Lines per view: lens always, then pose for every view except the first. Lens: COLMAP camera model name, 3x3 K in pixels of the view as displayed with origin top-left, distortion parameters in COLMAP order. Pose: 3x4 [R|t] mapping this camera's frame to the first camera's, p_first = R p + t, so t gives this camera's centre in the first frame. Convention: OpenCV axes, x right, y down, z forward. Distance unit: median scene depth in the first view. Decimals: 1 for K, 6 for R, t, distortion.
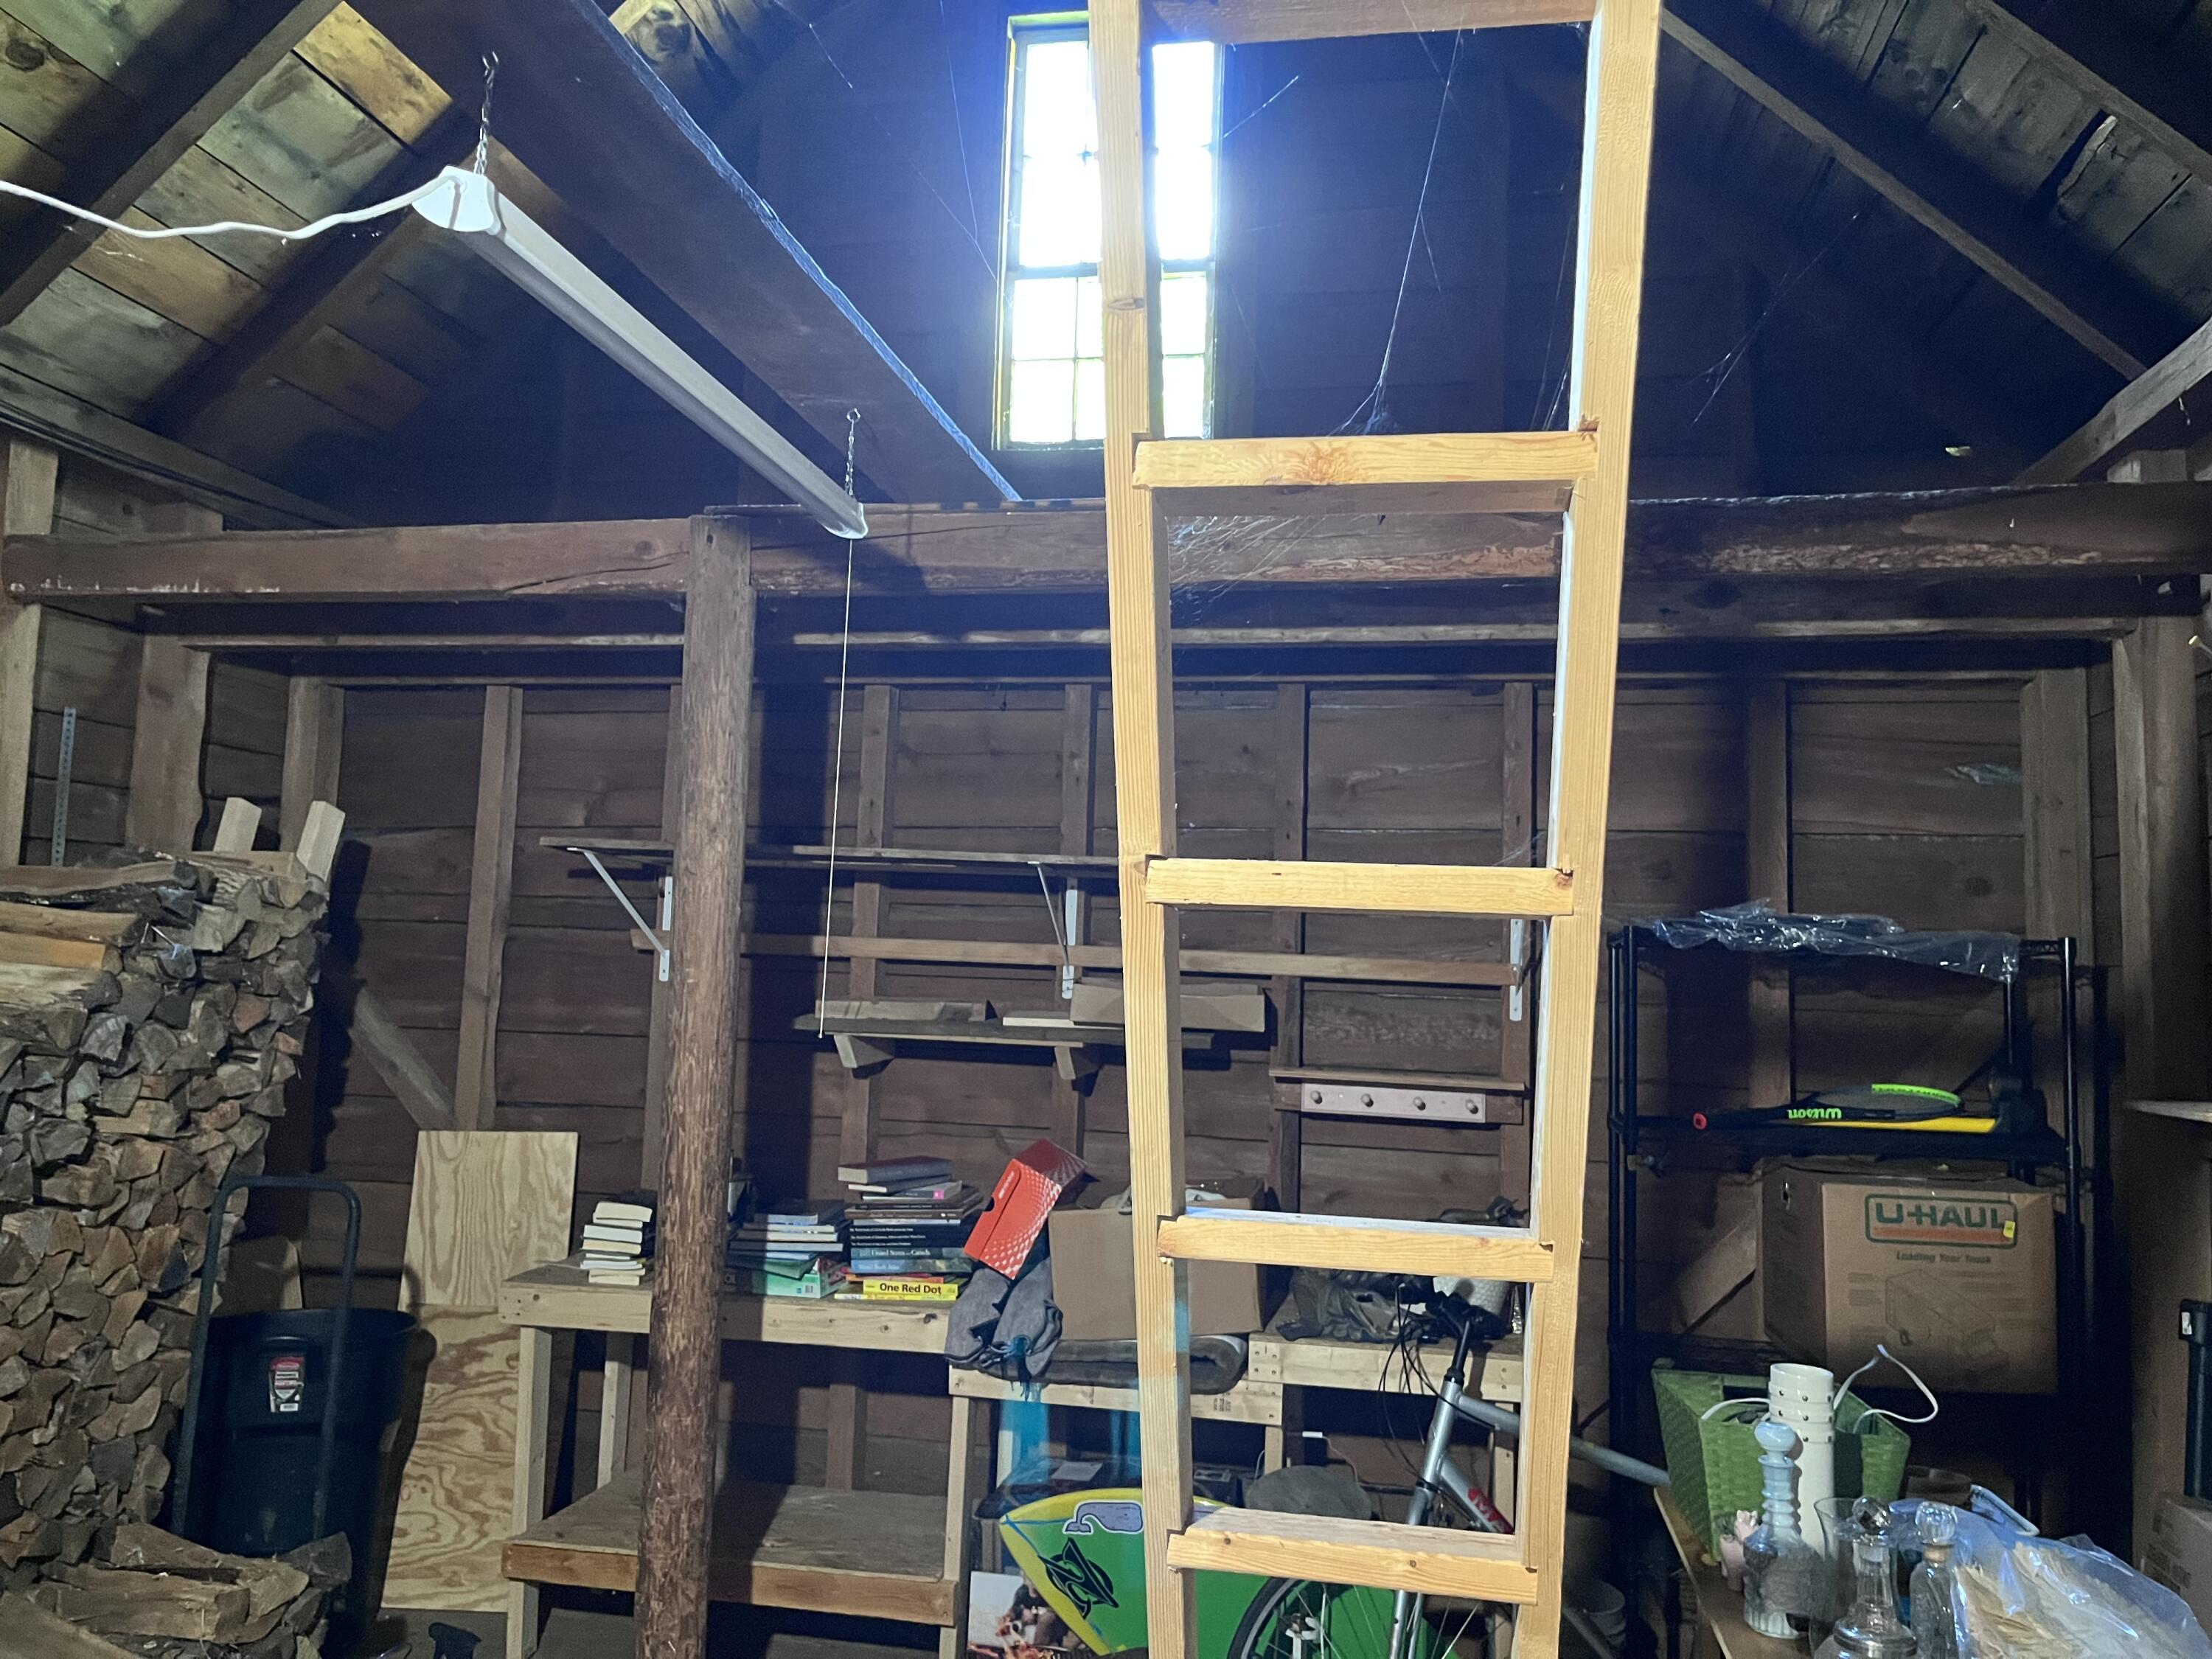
lens RADIAL K [[1668.0, 0, 1095.1], [0, 1668.0, 834.1], [0, 0, 1]] dist [0.080286, -0.112156]
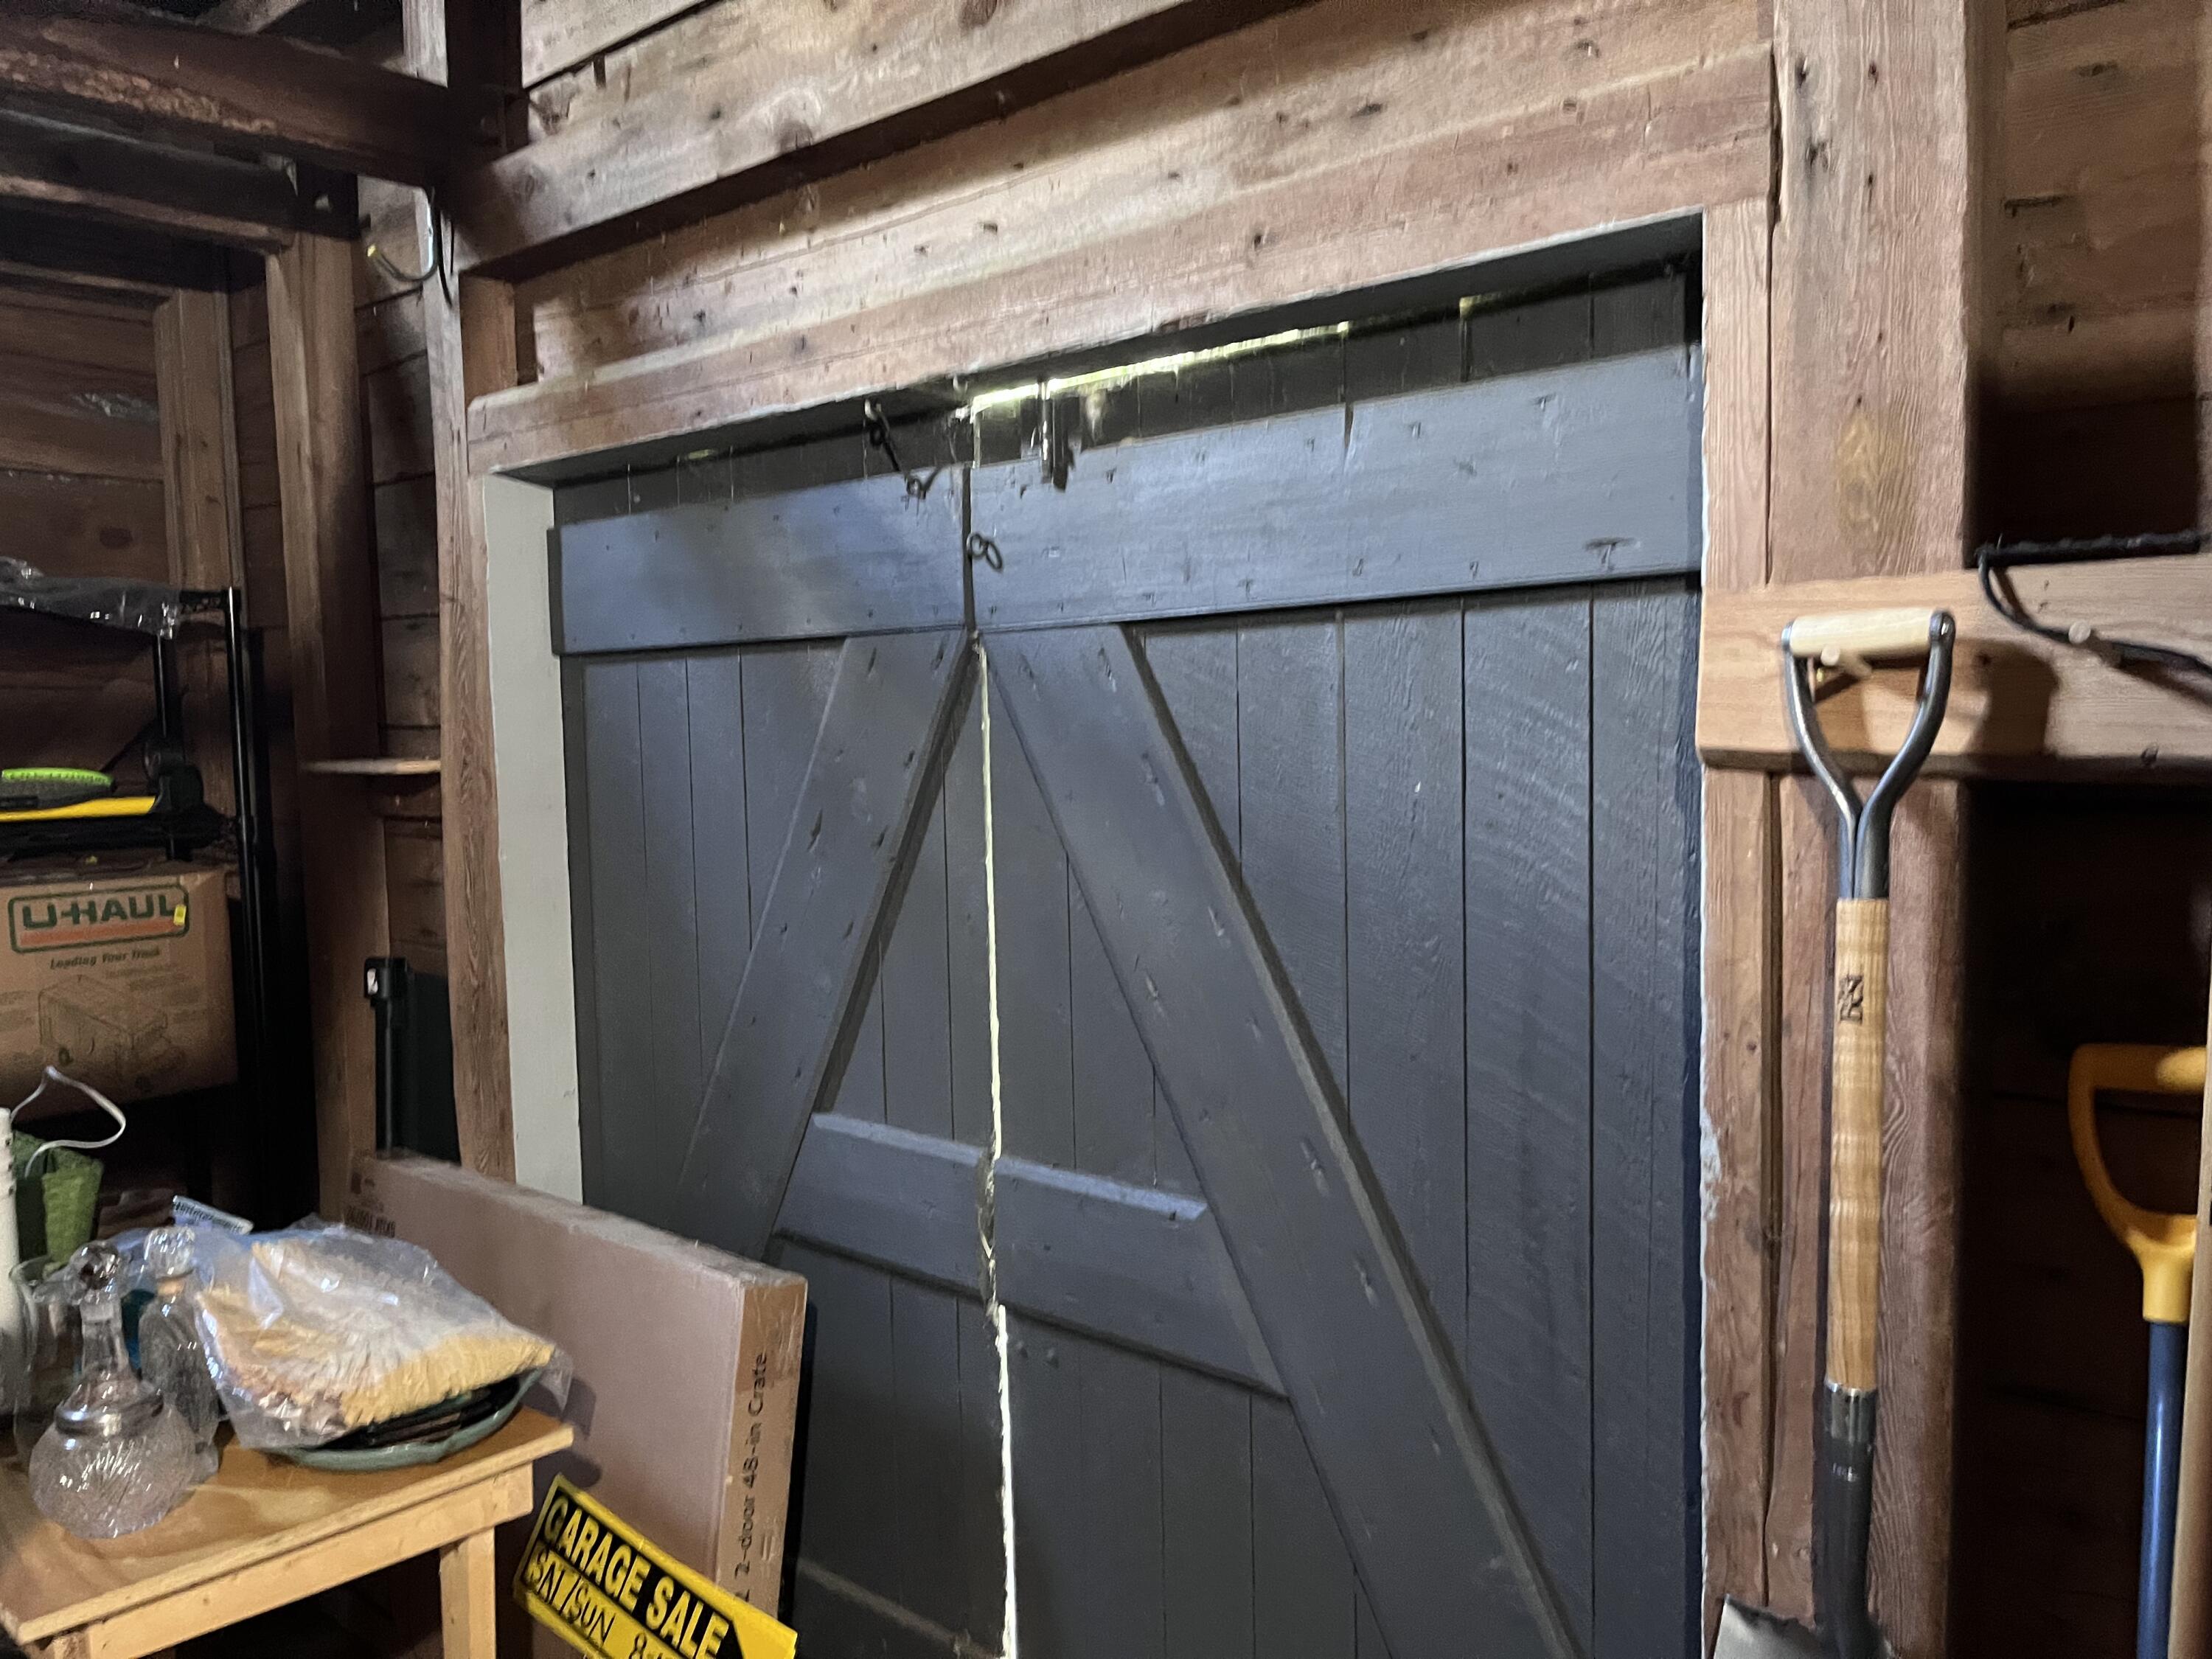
lens RADIAL K [[1678.8, 0, 1106.9], [0, 1678.8, 850.8], [0, 0, 1]] dist [0.078354, -0.113907]
pose [[0.510951, -0.106870, 0.852940, 0.036215], [-0.046340, 0.987374, 0.151474, 0.058140], [-0.858360, -0.116921, 0.499548, 0.187324]]
